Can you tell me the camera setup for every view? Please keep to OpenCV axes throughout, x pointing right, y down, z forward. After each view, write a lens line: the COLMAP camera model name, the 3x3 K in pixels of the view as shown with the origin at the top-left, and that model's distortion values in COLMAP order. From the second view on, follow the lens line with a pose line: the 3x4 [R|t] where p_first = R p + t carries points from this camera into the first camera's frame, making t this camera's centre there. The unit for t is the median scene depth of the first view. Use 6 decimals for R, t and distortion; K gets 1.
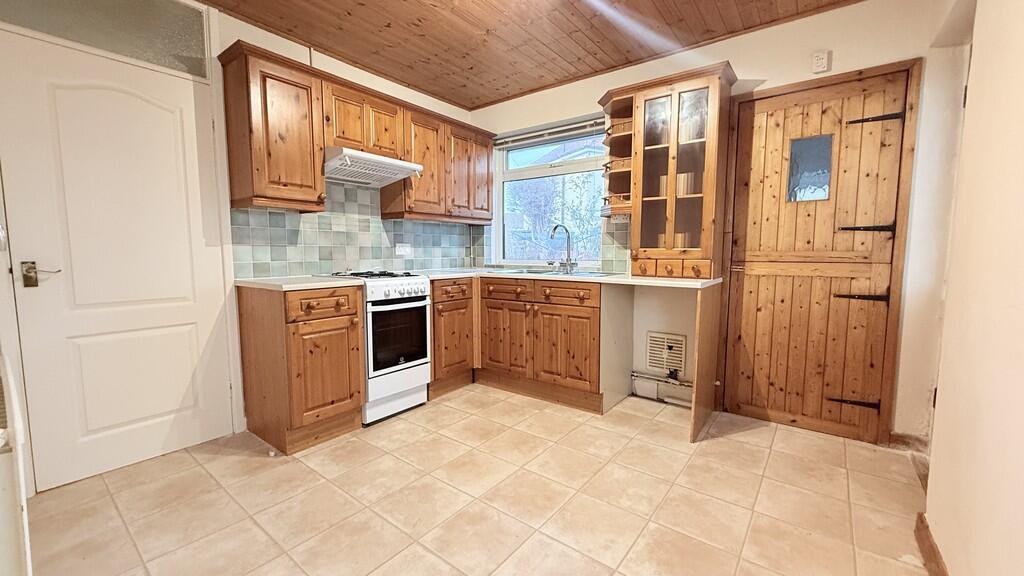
lens RADIAL K [[407.5, 0, 507.5], [0, 407.5, 288.1], [0, 0, 1]] dist [-0.000293, 0.000083]
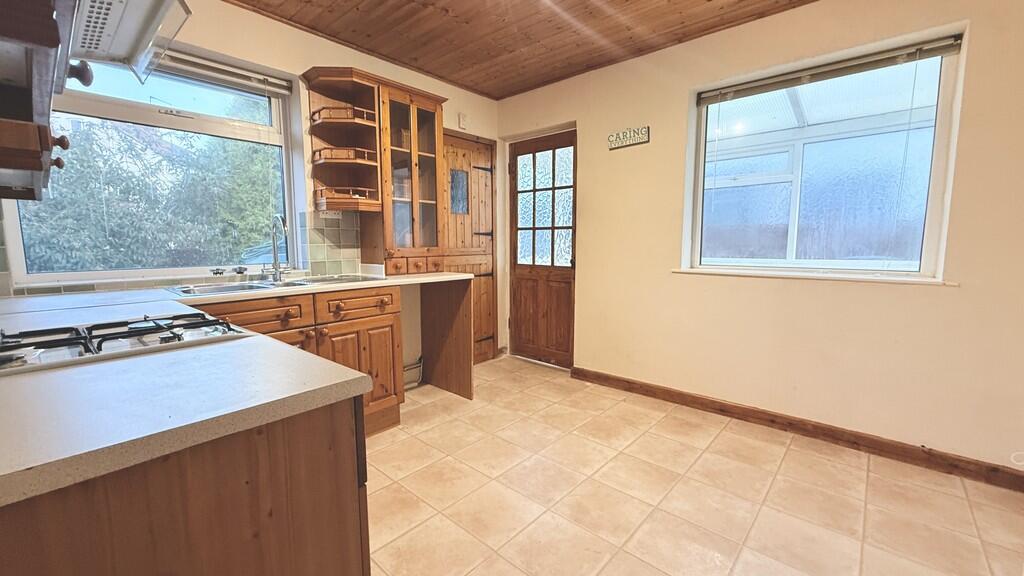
lens RADIAL K [[407.5, 0, 511.6], [0, 407.5, 287.0], [0, 0, 1]] dist [-0.000293, 0.000083]
pose [[0.068746, -0.110769, 0.991466, -0.725057], [0.096663, 0.989880, 0.103889, -0.085714], [-0.992940, 0.088696, 0.078758, 0.709351]]
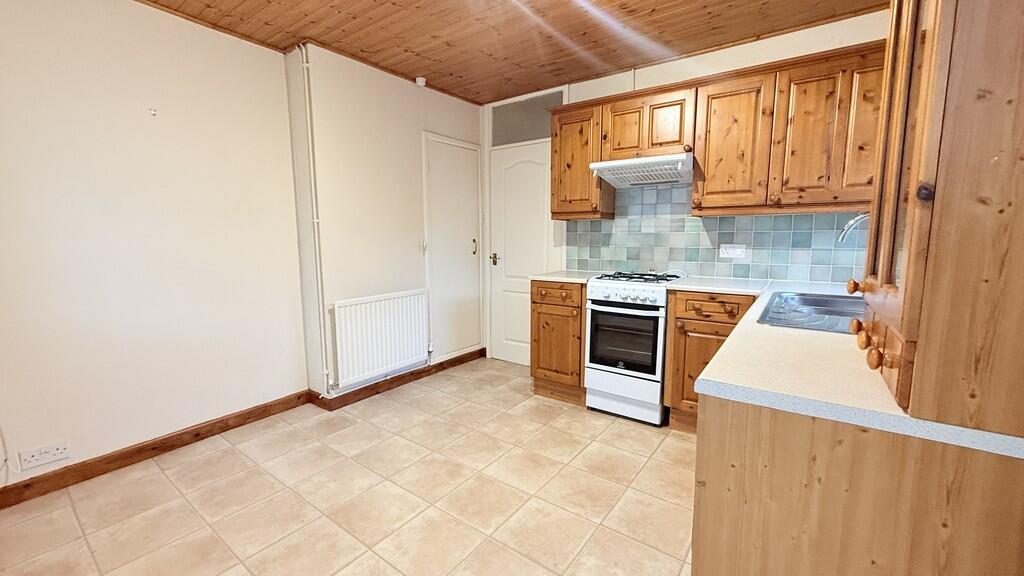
lens RADIAL K [[407.5, 0, 510.5], [0, 407.5, 286.9], [0, 0, 1]] dist [-0.000293, 0.000083]
pose [[0.031338, 0.122430, -0.991982, 0.751829], [-0.088005, 0.988953, 0.119276, -0.113789], [0.995627, 0.083561, 0.041766, 0.732232]]
